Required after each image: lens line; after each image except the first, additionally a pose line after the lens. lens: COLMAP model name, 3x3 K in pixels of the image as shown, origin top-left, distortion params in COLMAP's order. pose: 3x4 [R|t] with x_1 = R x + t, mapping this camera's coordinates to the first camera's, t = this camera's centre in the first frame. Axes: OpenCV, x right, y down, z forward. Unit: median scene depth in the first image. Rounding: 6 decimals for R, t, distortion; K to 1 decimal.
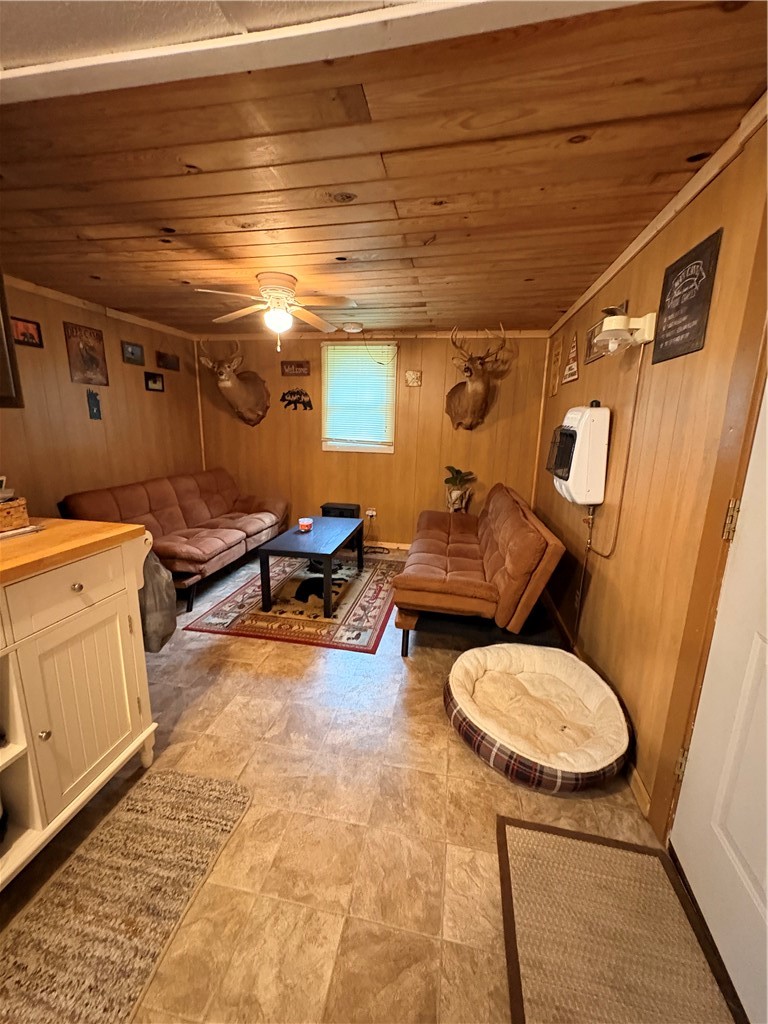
lens RADIAL K [[408.3, 0, 383.4], [0, 408.3, 510.6], [0, 0, 1]] dist [0.000596, -0.000113]
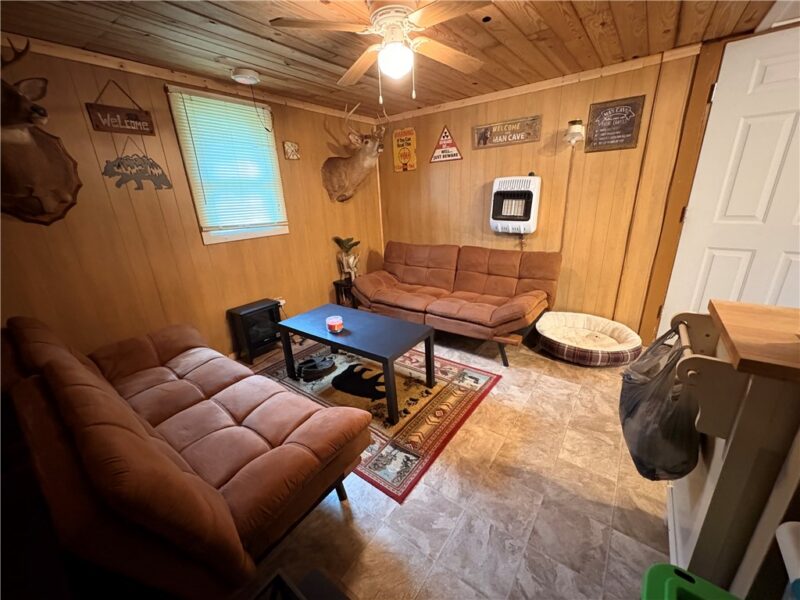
lens RADIAL K [[318.9, 0, 400.0], [0, 318.9, 300.0], [0, 0, 1]] dist [0.000596, -0.000113]
pose [[0.440307, -0.324075, 0.837320, -0.917503], [0.242427, 0.940860, 0.236668, -0.187620], [-0.864499, 0.098783, 0.492832, 0.757290]]
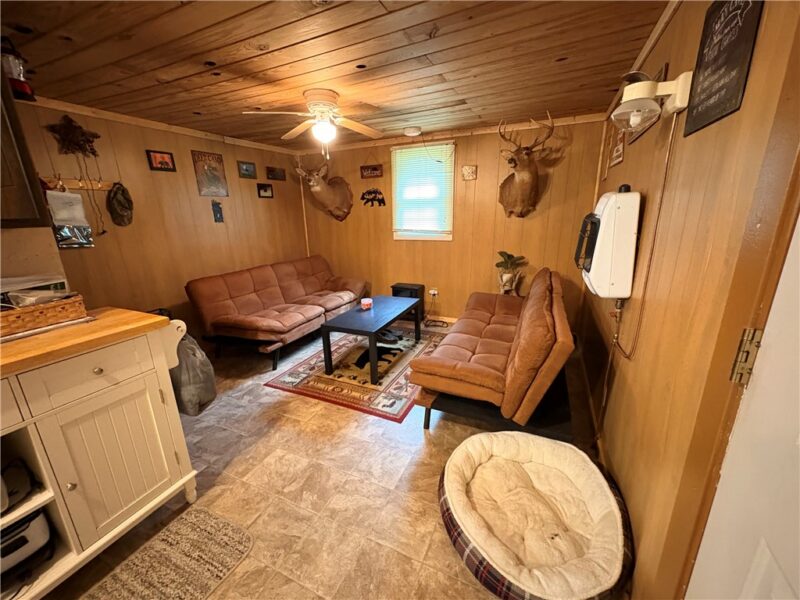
lens RADIAL K [[318.9, 0, 400.0], [0, 318.9, 300.0], [0, 0, 1]] dist [0.000596, -0.000113]
pose [[0.968618, 0.021751, -0.247600, 0.189667], [-0.007162, 0.998192, 0.059670, -0.046404], [0.248451, -0.056024, 0.967023, 0.154206]]
